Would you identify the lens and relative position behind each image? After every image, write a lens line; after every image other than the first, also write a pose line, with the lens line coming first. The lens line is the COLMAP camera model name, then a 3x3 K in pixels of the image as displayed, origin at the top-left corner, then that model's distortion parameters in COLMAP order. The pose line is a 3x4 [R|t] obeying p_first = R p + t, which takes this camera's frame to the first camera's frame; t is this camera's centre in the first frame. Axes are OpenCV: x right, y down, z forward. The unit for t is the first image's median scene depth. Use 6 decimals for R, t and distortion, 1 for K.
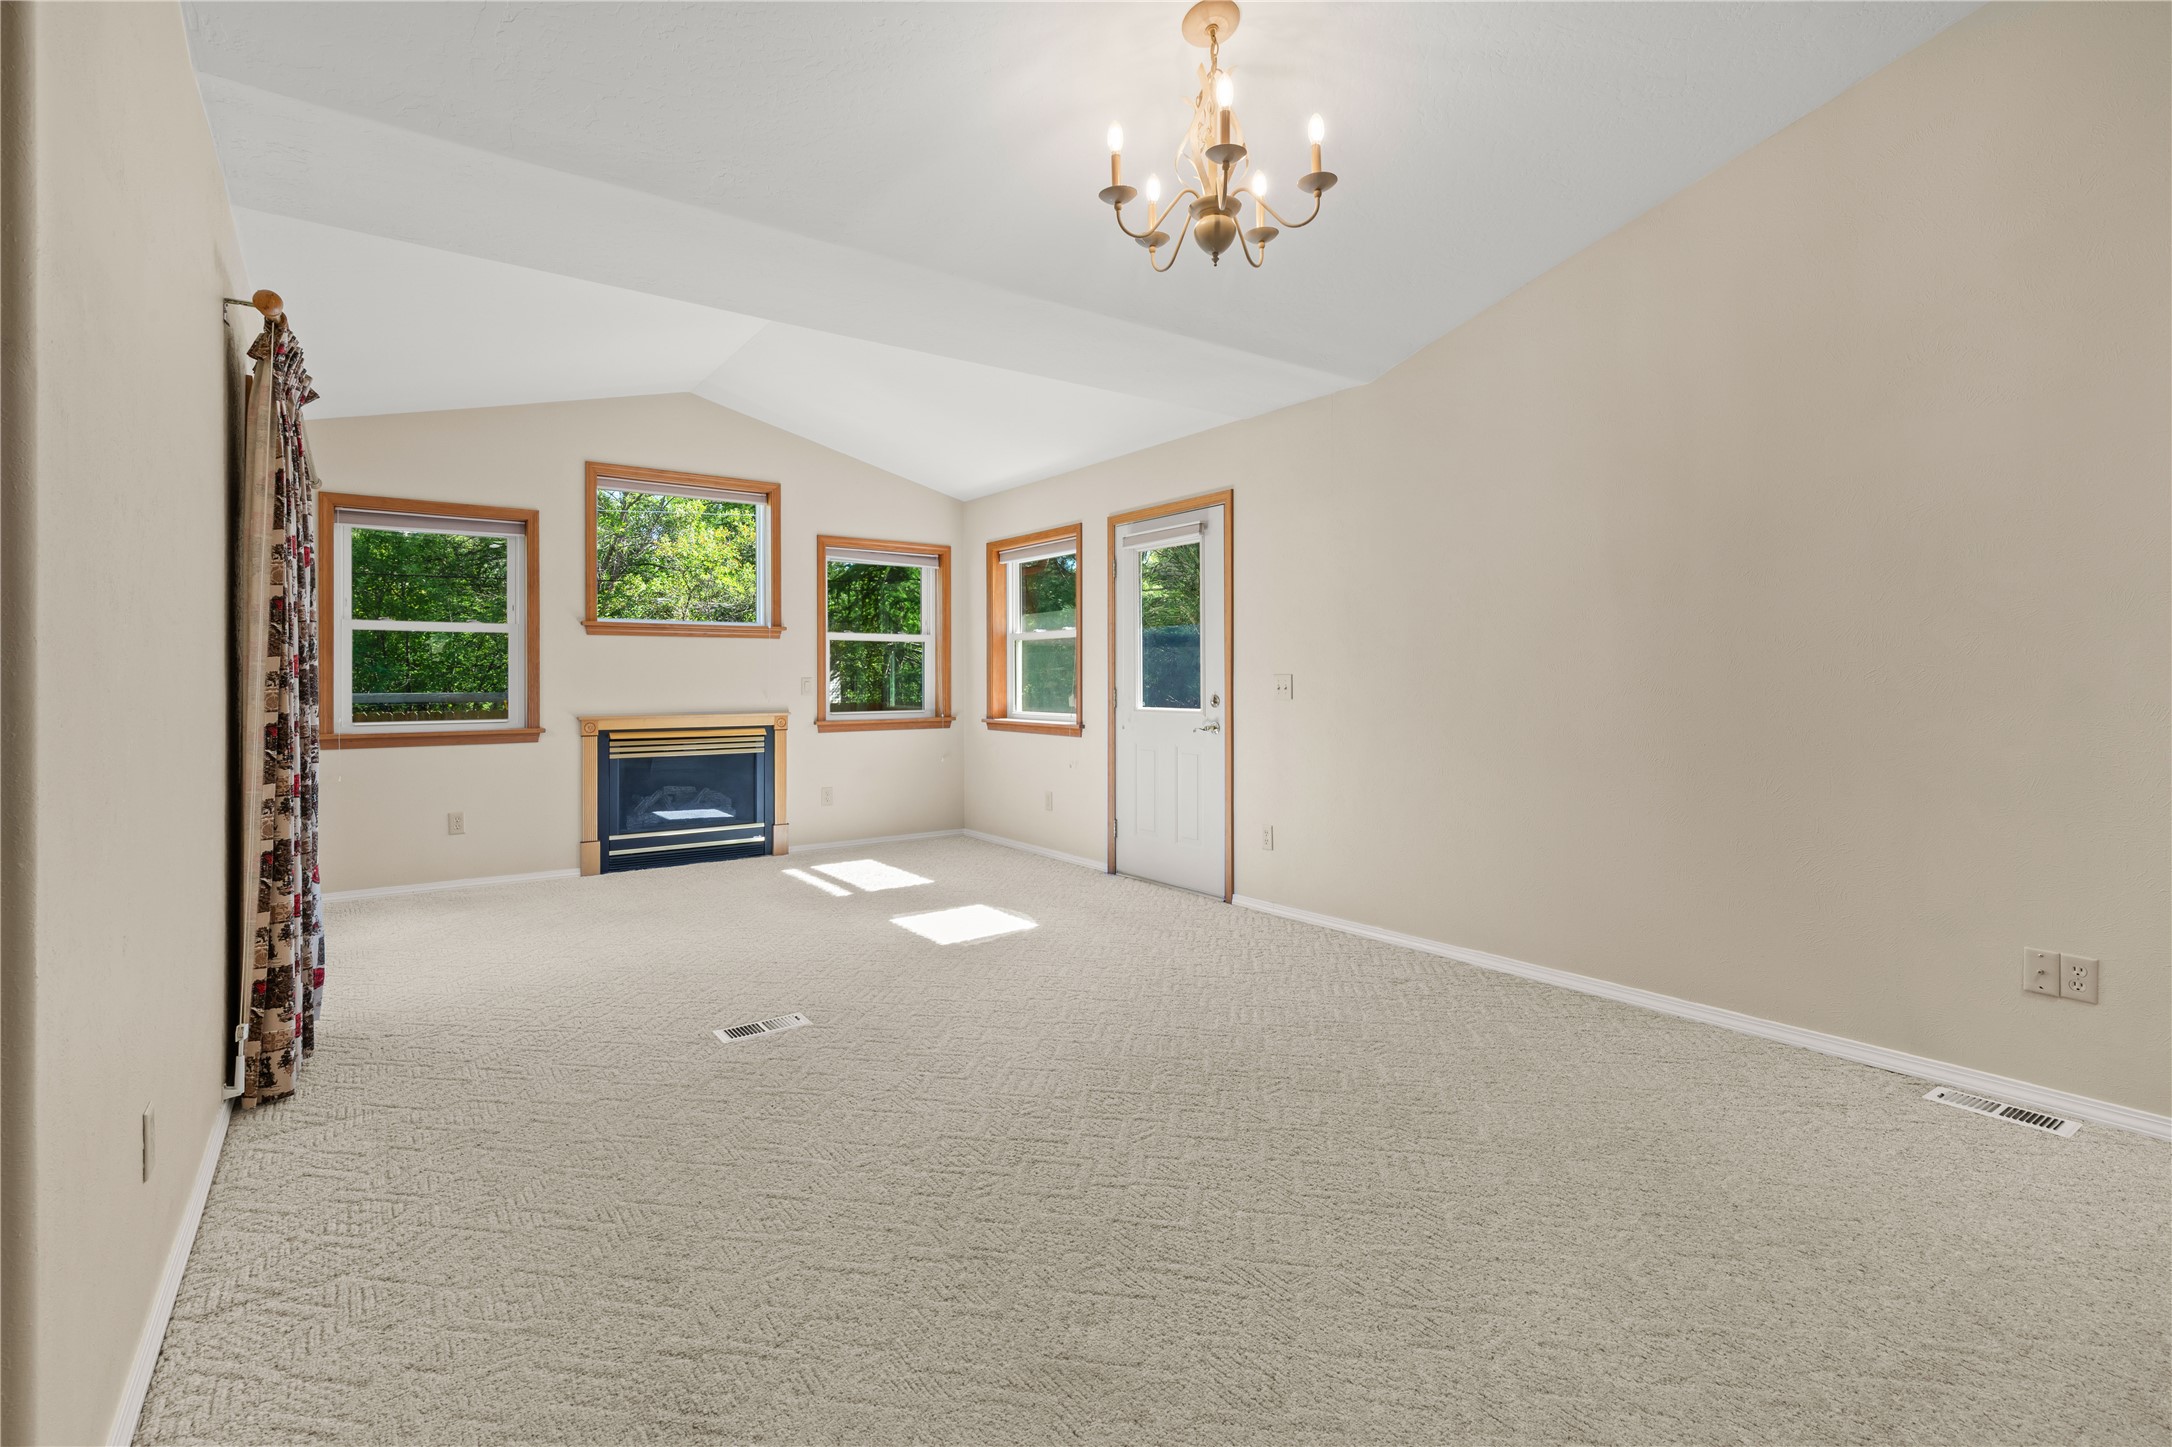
lens RADIAL K [[992.4, 0, 1088.9], [0, 992.4, 677.9], [0, 0, 1]] dist [0.002645, 0.000018]
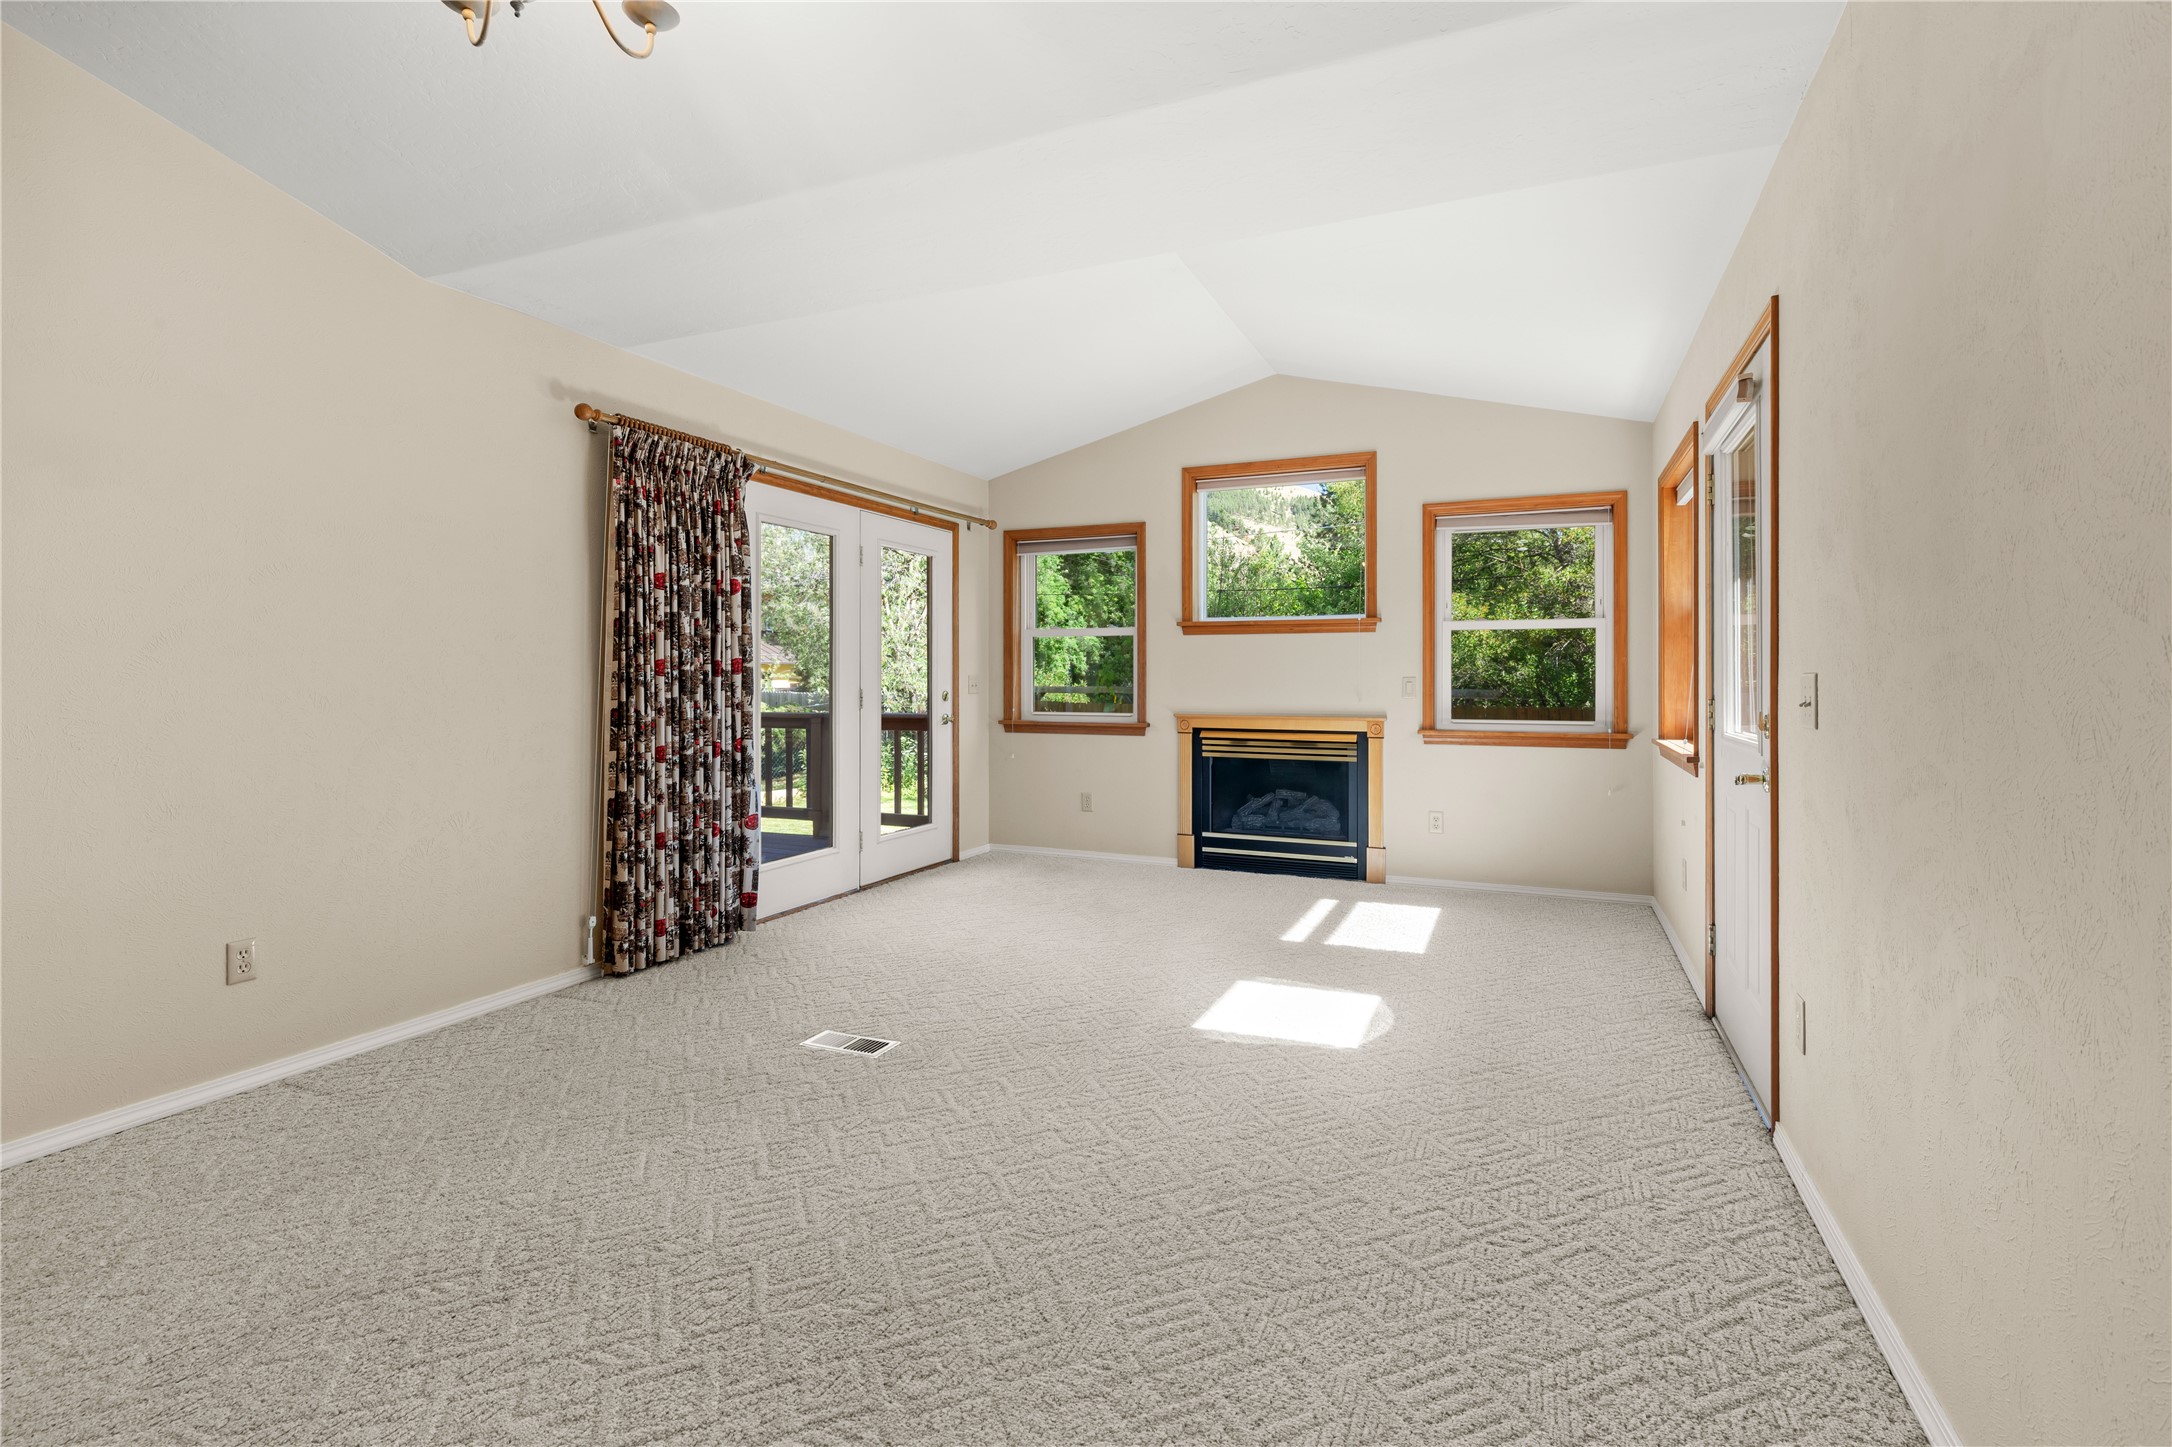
lens RADIAL K [[992.4, 0, 1114.9], [0, 992.4, 678.7], [0, 0, 1]] dist [0.002645, 0.000018]
pose [[0.517099, 0.004855, -0.855912, 0.313086], [-0.002786, 0.999988, 0.003989, -0.001469], [0.855921, 0.000322, 0.517107, 0.367420]]
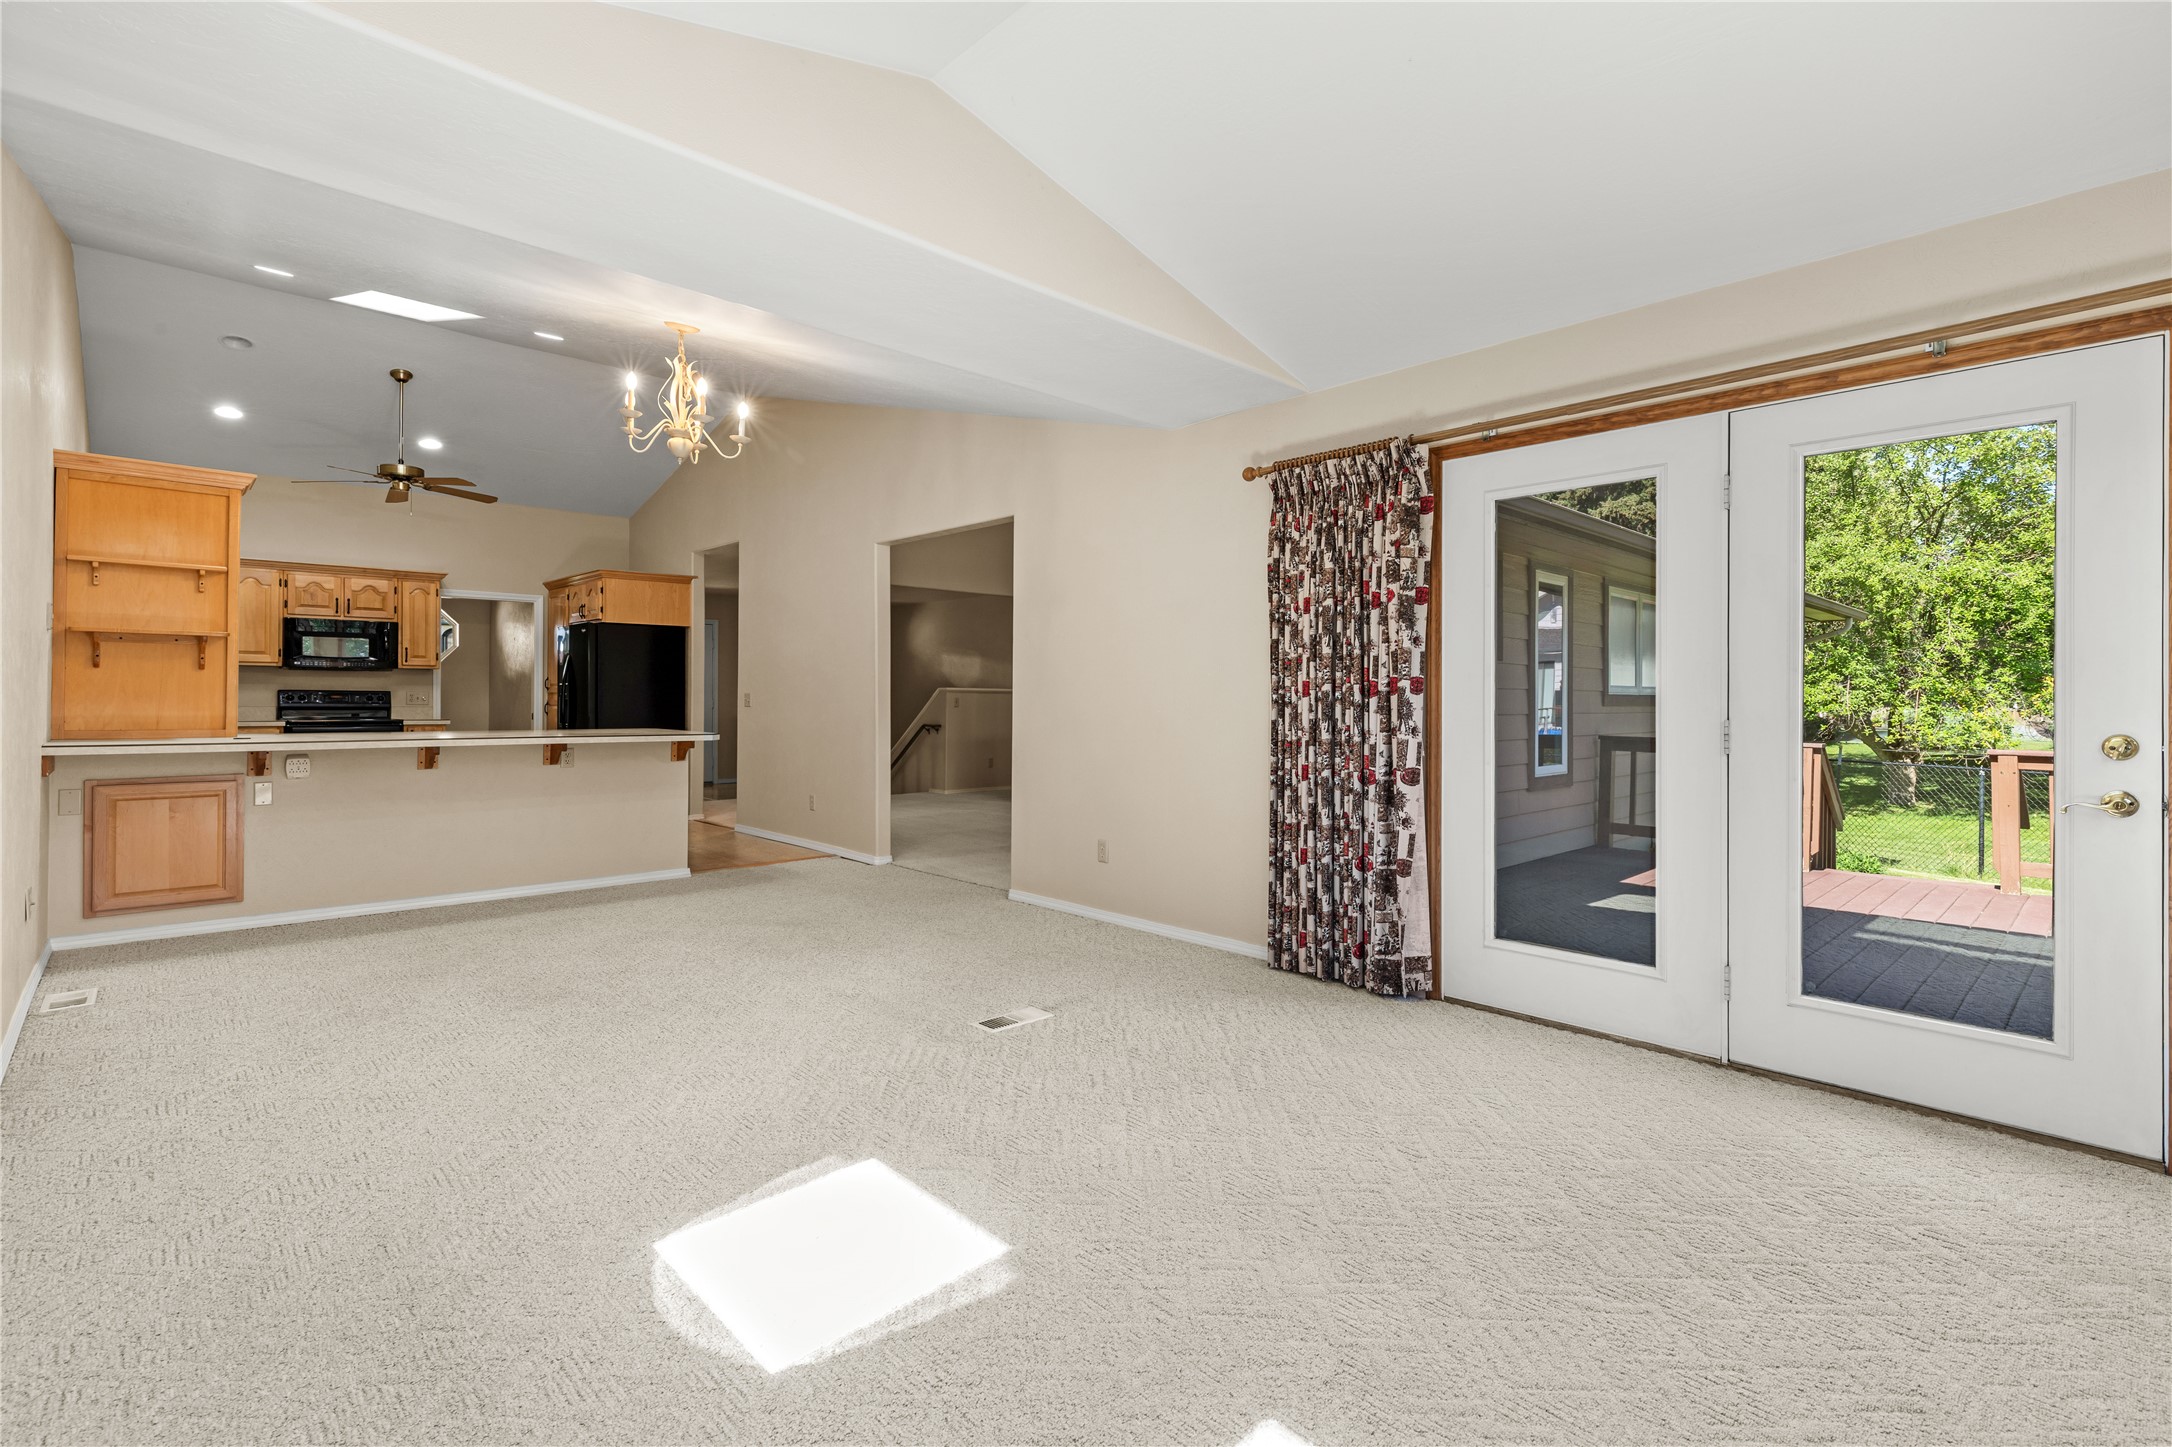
lens RADIAL K [[992.4, 0, 1085.7], [0, 992.4, 703.4], [0, 0, 1]] dist [0.002645, 0.000018]
pose [[-0.992534, -0.003174, -0.121924, -0.132704], [-0.003639, 0.999987, 0.003594, 0.002245], [0.121911, 0.004011, -0.992533, 1.046026]]
